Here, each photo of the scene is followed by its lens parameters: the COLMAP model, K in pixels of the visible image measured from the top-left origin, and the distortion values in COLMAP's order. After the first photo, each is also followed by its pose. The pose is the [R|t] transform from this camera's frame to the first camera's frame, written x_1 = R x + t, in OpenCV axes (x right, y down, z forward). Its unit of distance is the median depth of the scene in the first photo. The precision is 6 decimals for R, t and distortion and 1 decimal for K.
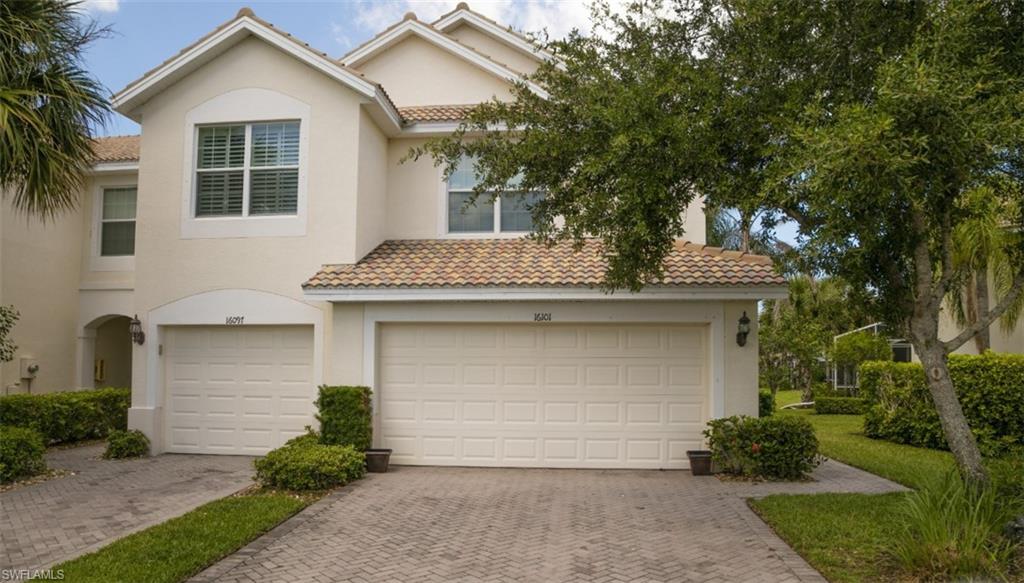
lens RADIAL K [[878.8, 0, 512.6], [0, 878.8, 296.8], [0, 0, 1]] dist [-0.143600, 0.052059]
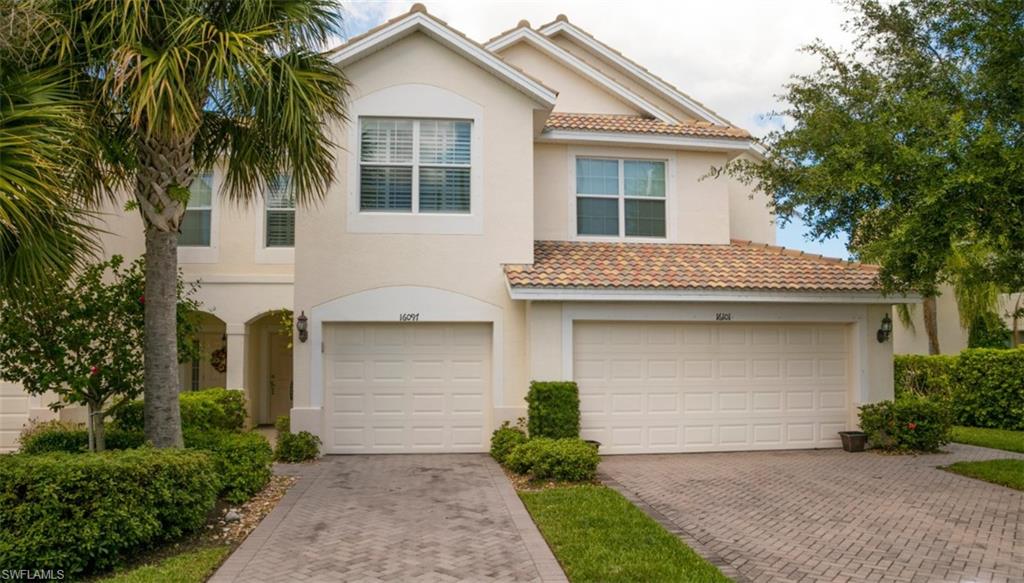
lens RADIAL K [[878.8, 0, 509.9], [0, 878.8, 292.6], [0, 0, 1]] dist [-0.143600, 0.052059]
pose [[0.965176, 0.014807, 0.261183, -0.467632], [-0.015569, 0.999878, 0.000847, -0.003863], [-0.261139, -0.004884, 0.965289, 0.000911]]
